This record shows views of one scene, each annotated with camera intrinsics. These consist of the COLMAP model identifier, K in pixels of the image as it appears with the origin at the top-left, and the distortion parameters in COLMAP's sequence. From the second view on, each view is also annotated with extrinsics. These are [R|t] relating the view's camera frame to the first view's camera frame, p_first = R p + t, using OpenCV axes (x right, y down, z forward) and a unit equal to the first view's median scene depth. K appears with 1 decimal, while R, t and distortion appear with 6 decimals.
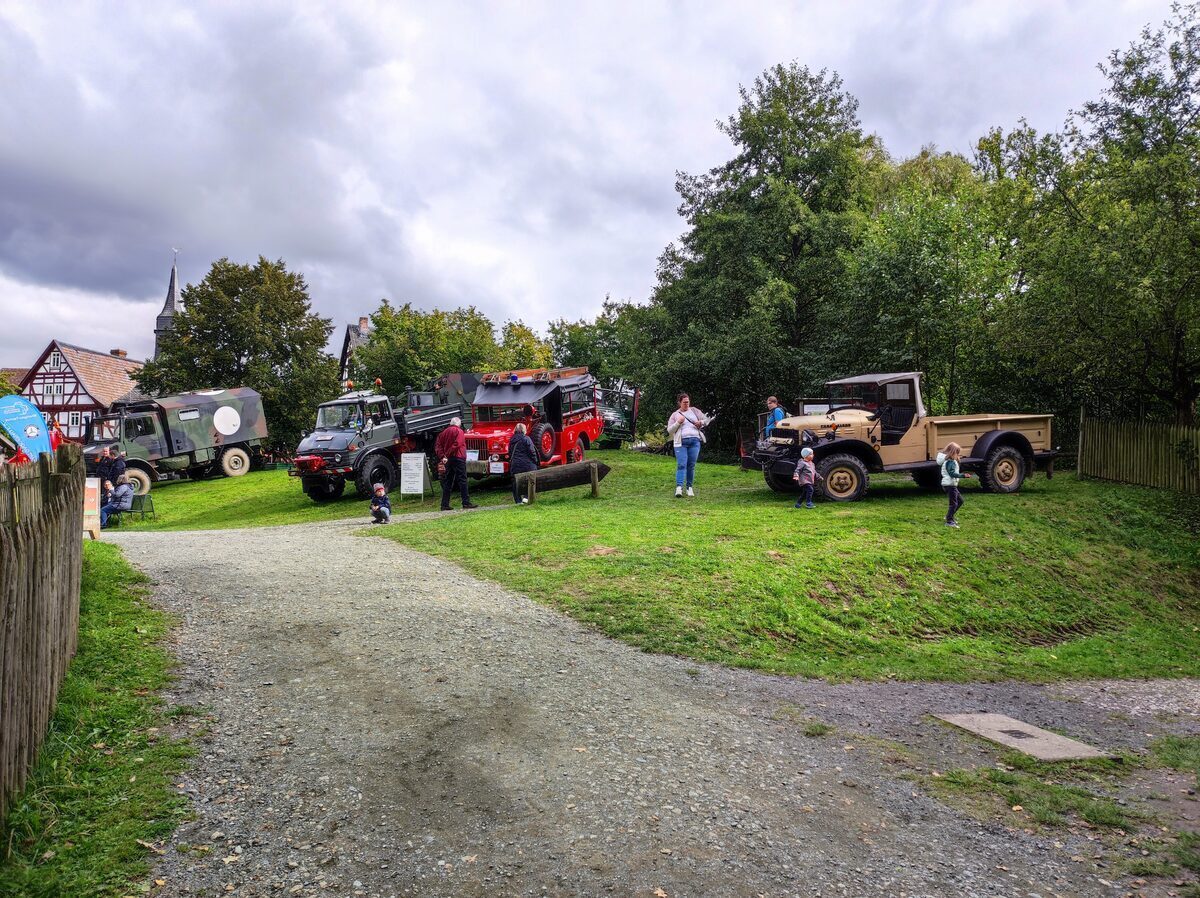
lens RADIAL K [[871.1, 0, 600.0], [0, 871.1, 449.0], [0, 0, 1]] dist [0.041326, -0.024335]
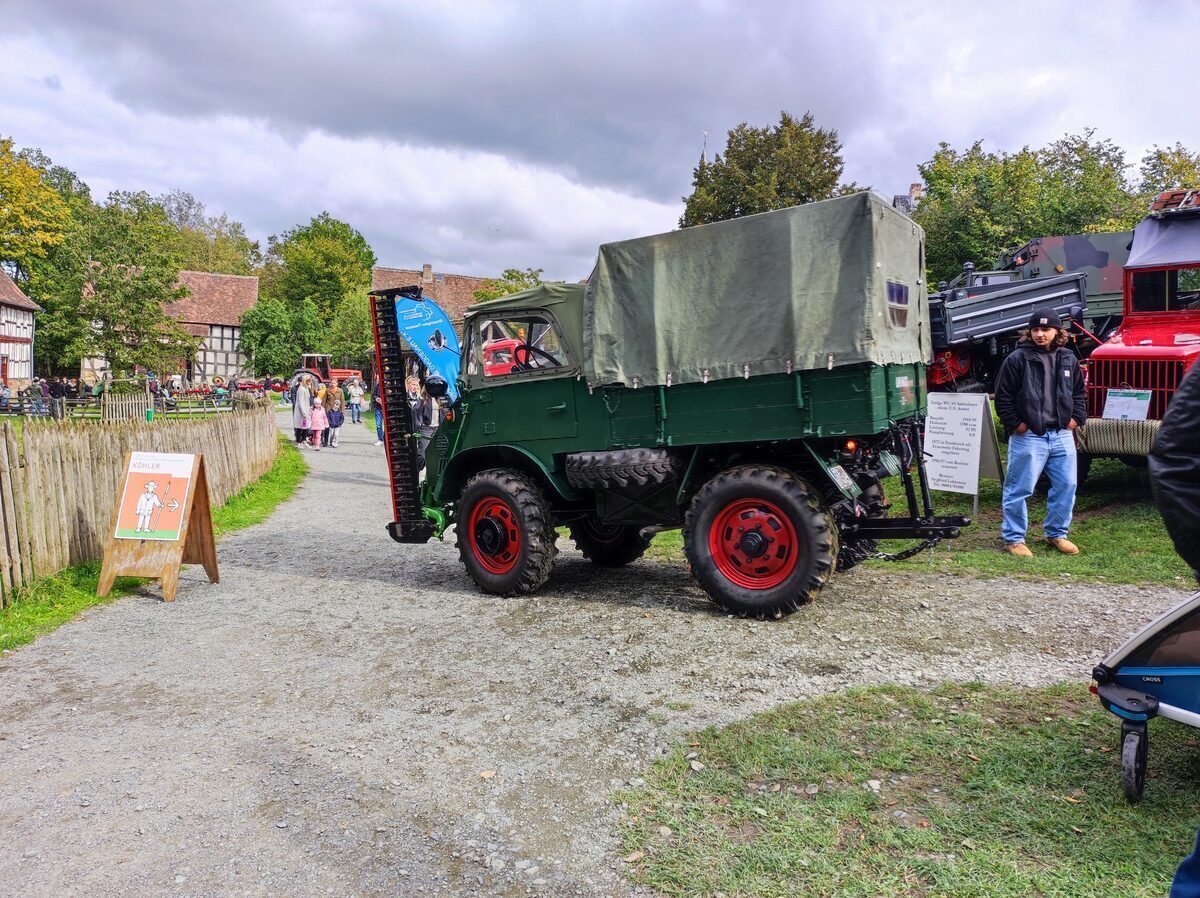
lens RADIAL K [[871.1, 0, 600.0], [0, 871.1, 449.0], [0, 0, 1]] dist [0.041326, -0.024335]
pose [[0.815195, 0.065238, -0.575500, -0.056094], [-0.001344, 0.993847, 0.110758, -0.007268], [0.579184, -0.089515, 0.810267, 0.283964]]
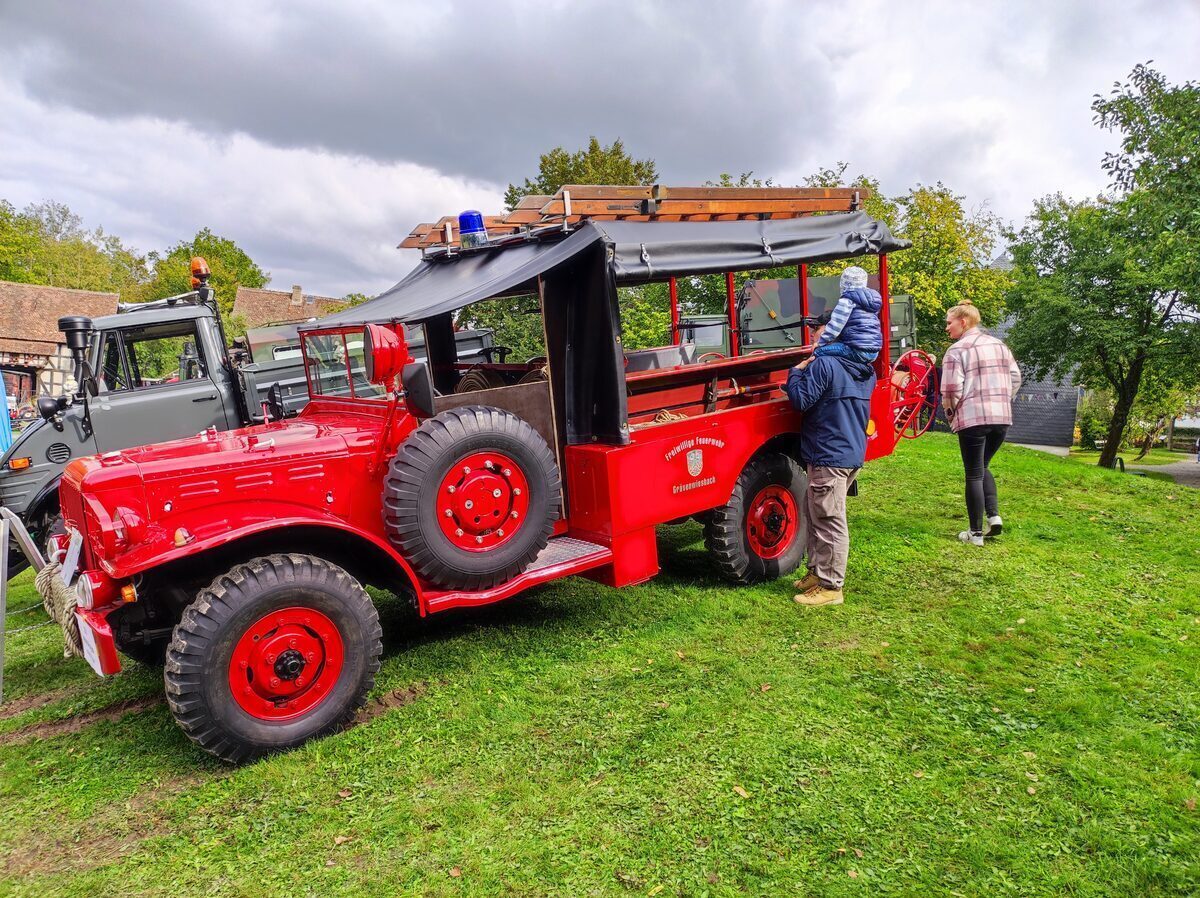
lens RADIAL K [[871.1, 0, 600.0], [0, 871.1, 449.0], [0, 0, 1]] dist [0.041326, -0.024335]
pose [[0.841412, 0.064350, -0.536549, 0.041320], [-0.024733, 0.996430, 0.080718, -0.020455], [0.539828, -0.054647, 0.840000, 0.436683]]
